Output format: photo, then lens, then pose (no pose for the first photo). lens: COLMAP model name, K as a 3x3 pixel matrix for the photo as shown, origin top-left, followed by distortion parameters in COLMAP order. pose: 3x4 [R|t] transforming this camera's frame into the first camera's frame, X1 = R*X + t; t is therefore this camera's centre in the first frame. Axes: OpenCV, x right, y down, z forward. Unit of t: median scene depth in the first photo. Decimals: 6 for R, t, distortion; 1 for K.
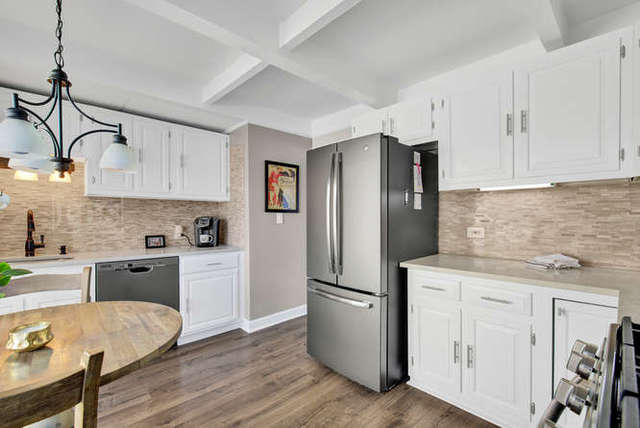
lens RADIAL K [[286.3, 0, 318.8], [0, 286.3, 225.1], [0, 0, 1]] dist [0.001718, 0.000112]
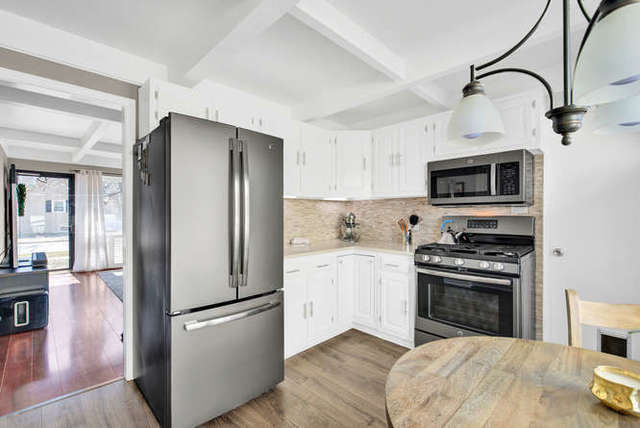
lens RADIAL K [[283.7, 0, 320.0], [0, 283.7, 214.0], [0, 0, 1]] dist [-0.001111, -0.000204]
pose [[-0.036527, 0.001442, 0.999332, -0.936611], [0.025316, 0.999679, -0.000517, -0.036350], [-0.999012, 0.025280, -0.036552, 0.974362]]
